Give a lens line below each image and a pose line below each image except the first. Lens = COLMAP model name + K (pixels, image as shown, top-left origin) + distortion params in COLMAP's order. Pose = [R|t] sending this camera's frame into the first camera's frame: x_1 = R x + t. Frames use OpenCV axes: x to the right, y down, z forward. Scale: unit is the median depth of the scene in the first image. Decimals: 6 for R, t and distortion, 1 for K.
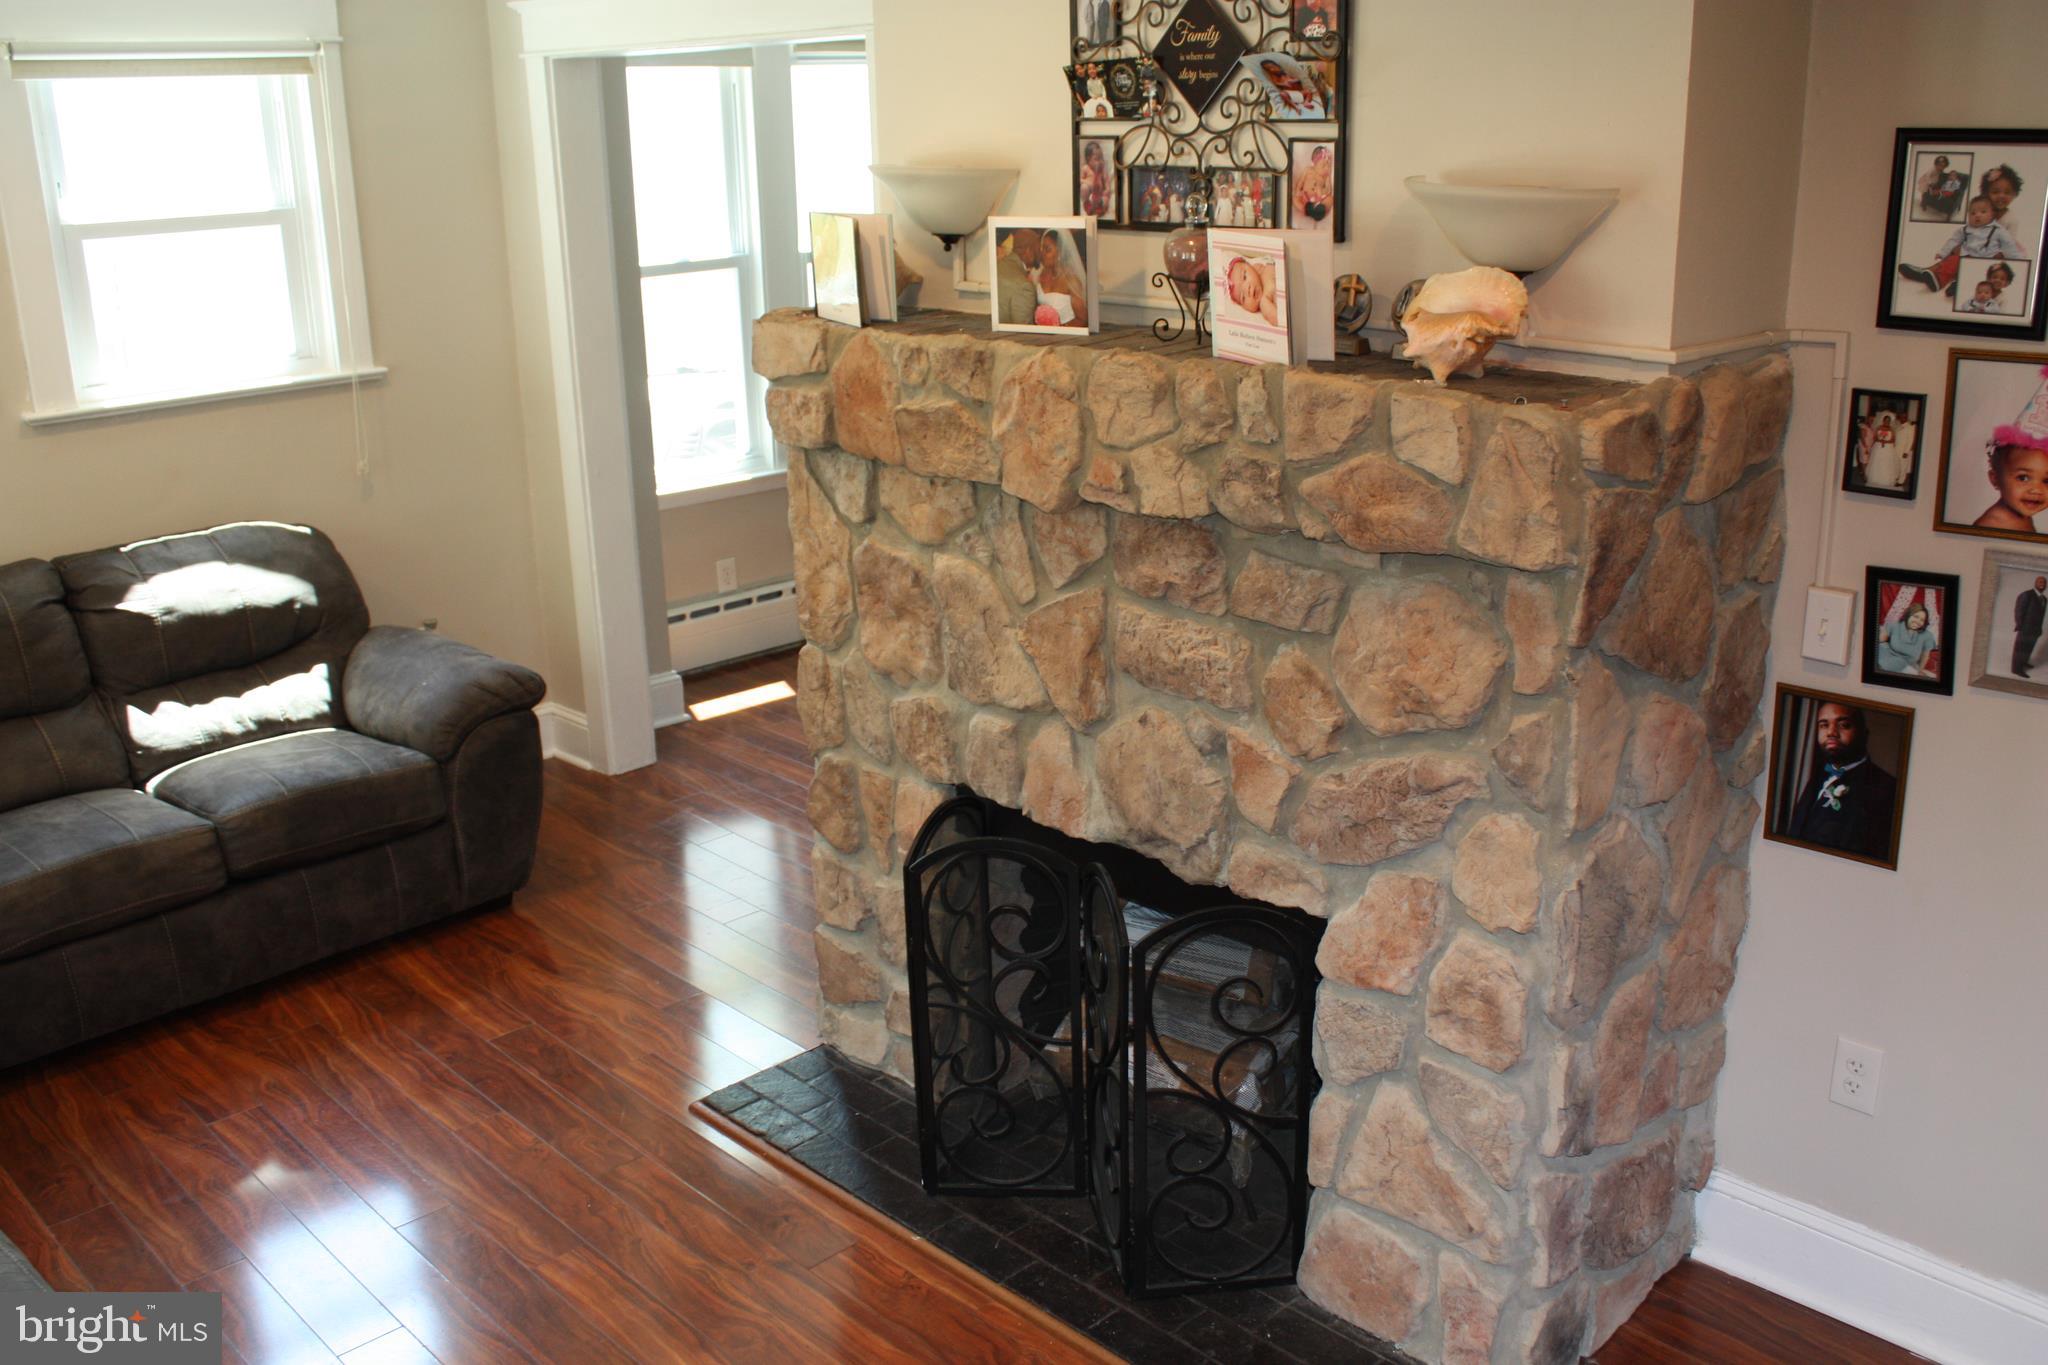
lens RADIAL K [[1925.5, 0, 1029.7], [0, 1925.5, 721.5], [0, 0, 1]] dist [0.010207, -0.008573]
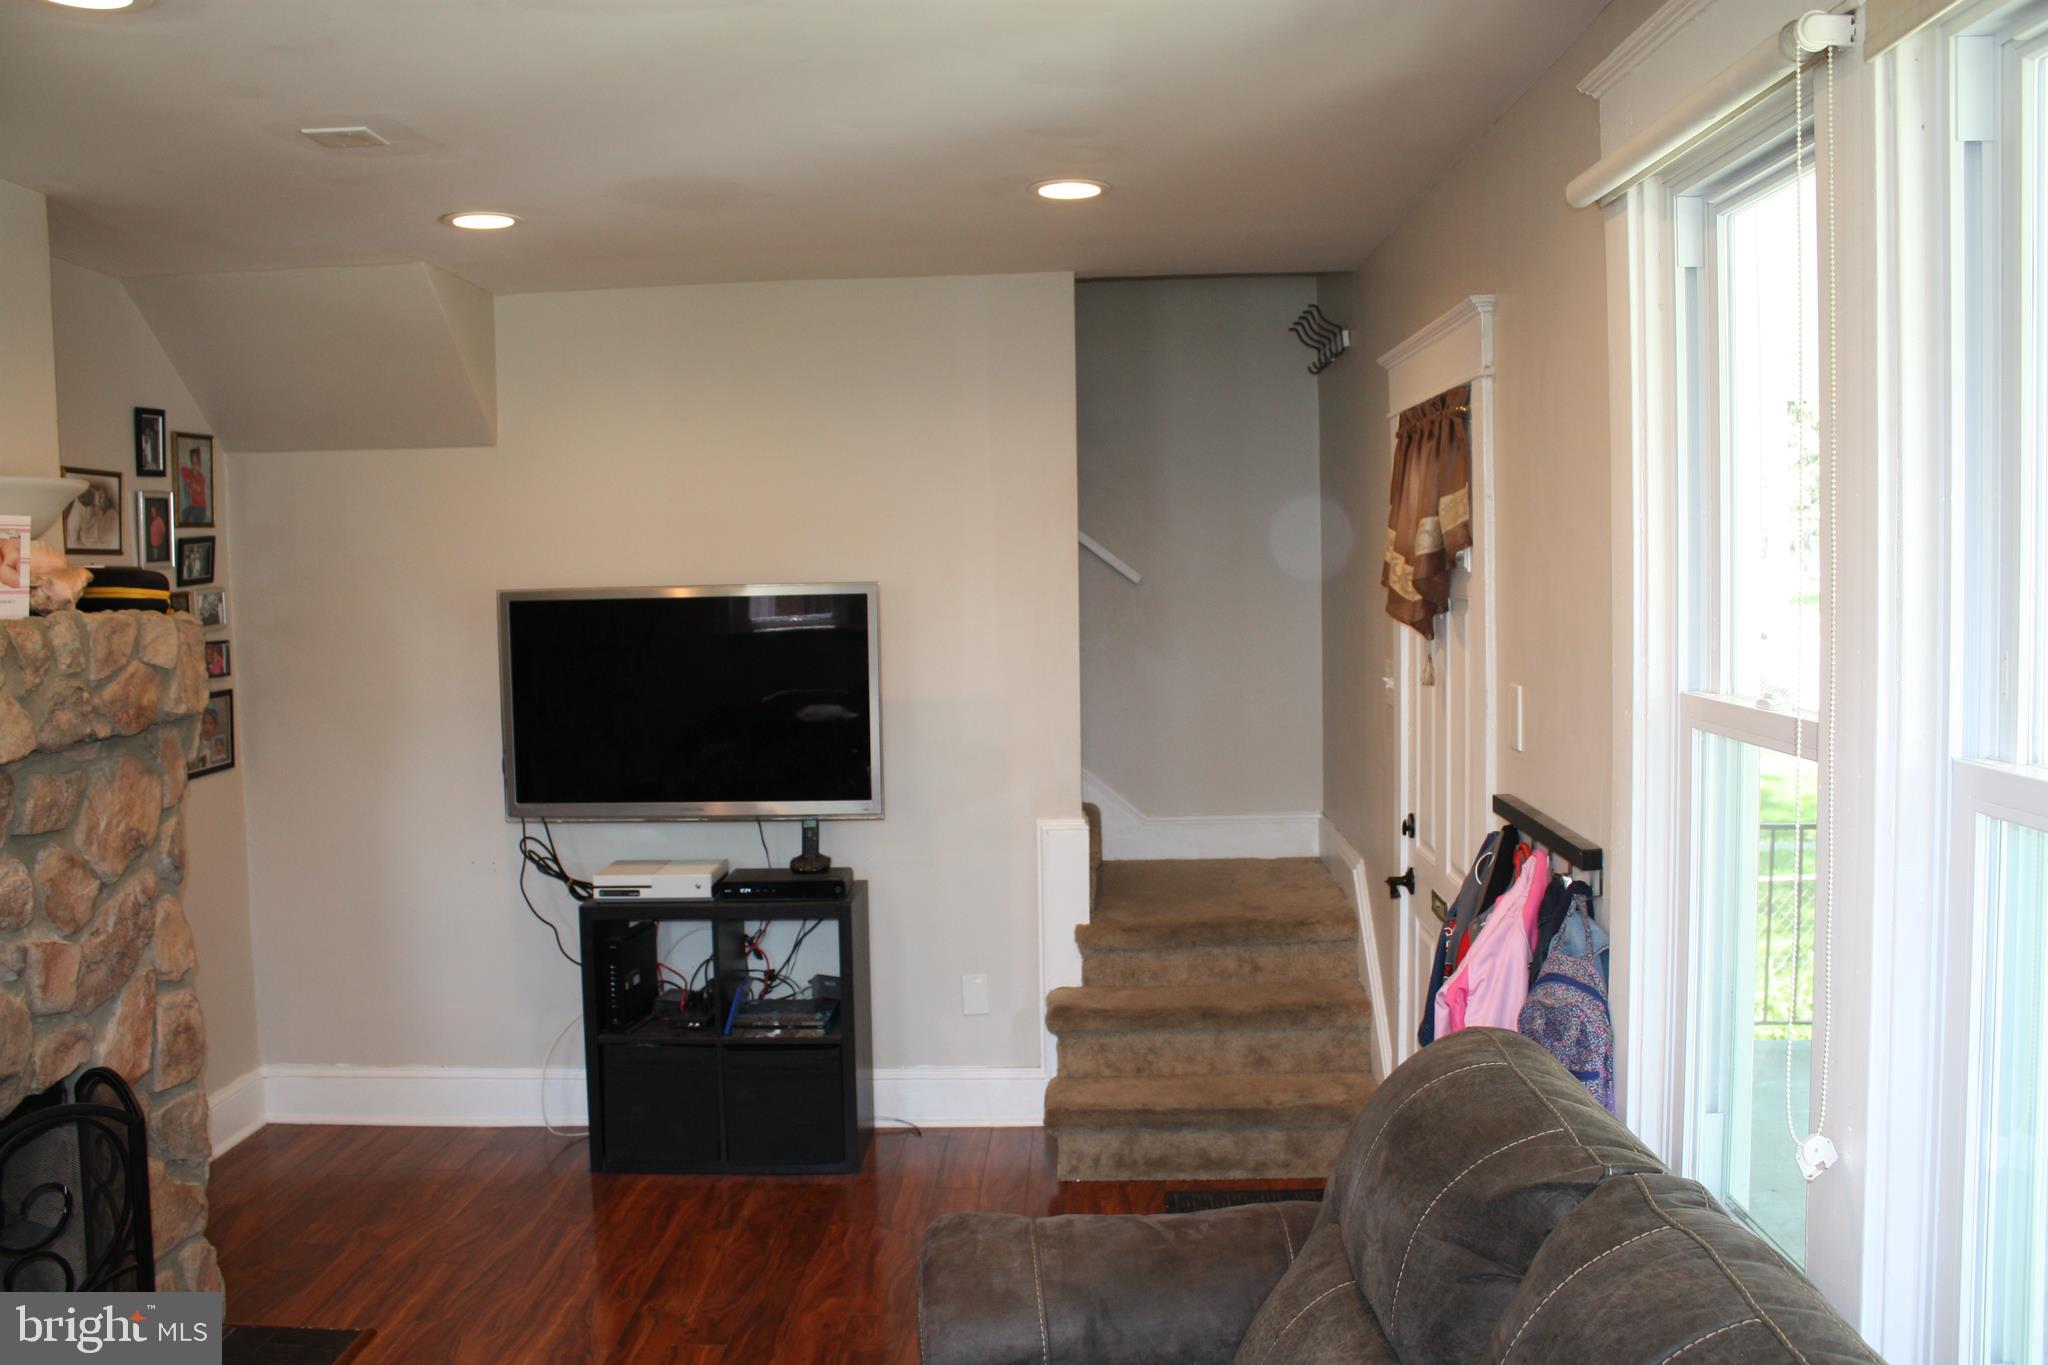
lens RADIAL K [[1686.1, 0, 1032.1], [0, 1686.1, 679.3], [0, 0, 1]] dist [-0.159561, 0.126885]
pose [[-0.701919, -0.017222, 0.712049, -0.927550], [0.256472, 0.926536, 0.275233, -0.235142], [-0.664479, 0.375812, -0.645936, 1.099443]]
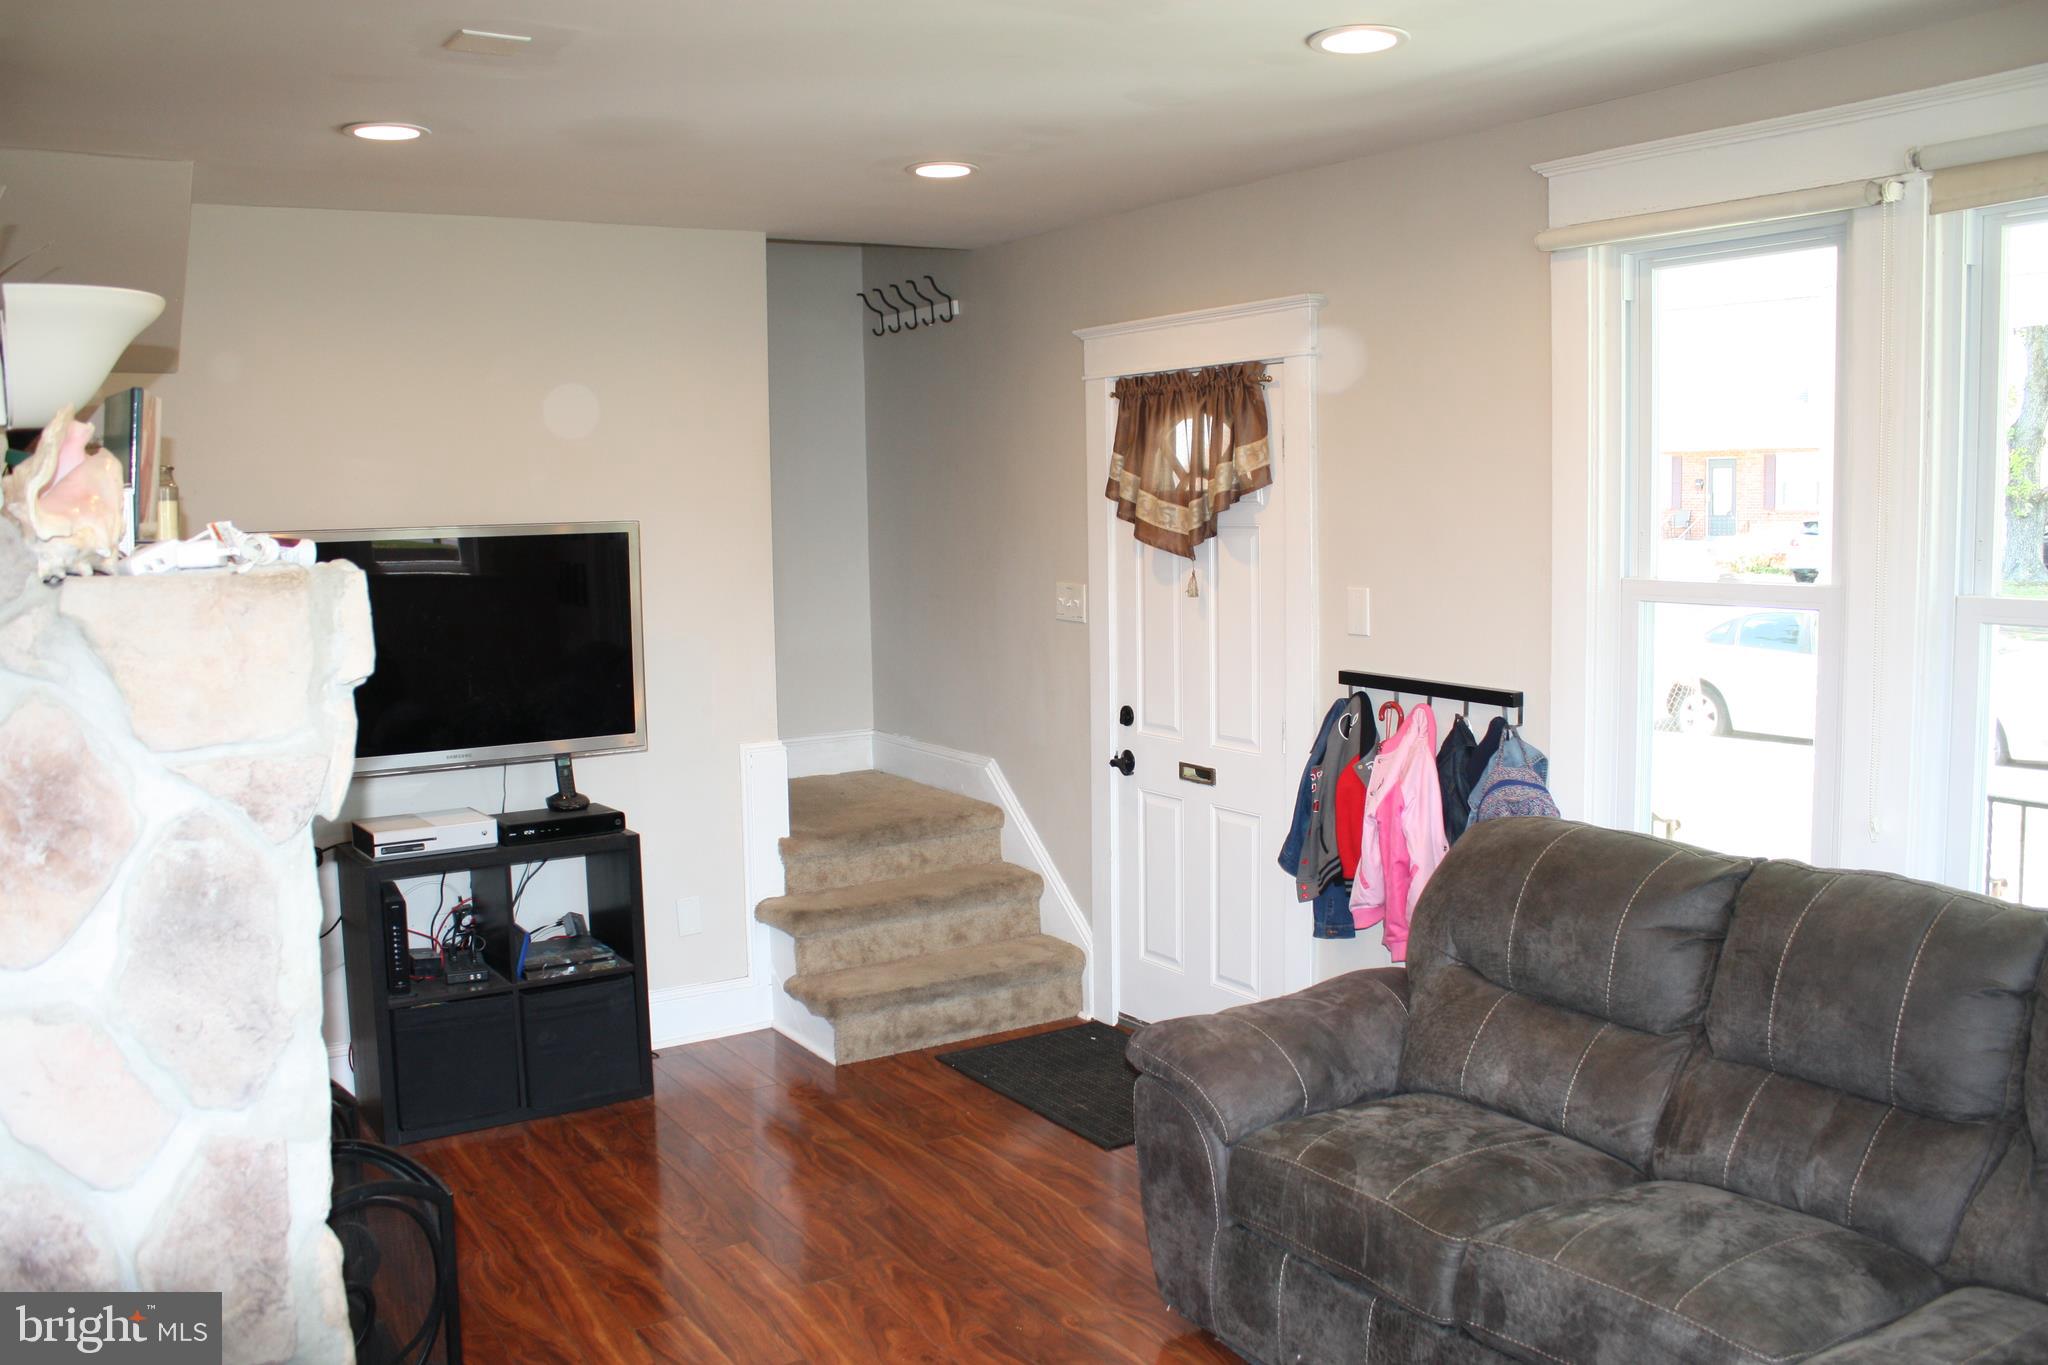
lens RADIAL K [[1686.1, 0, 1032.1], [0, 1686.1, 679.3], [0, 0, 1]] dist [-0.159561, 0.126885]
pose [[-0.980701, 0.015637, 0.194886, -0.451562], [0.095156, 0.908945, 0.405912, -0.380780], [-0.170793, 0.416623, -0.892892, 1.522019]]
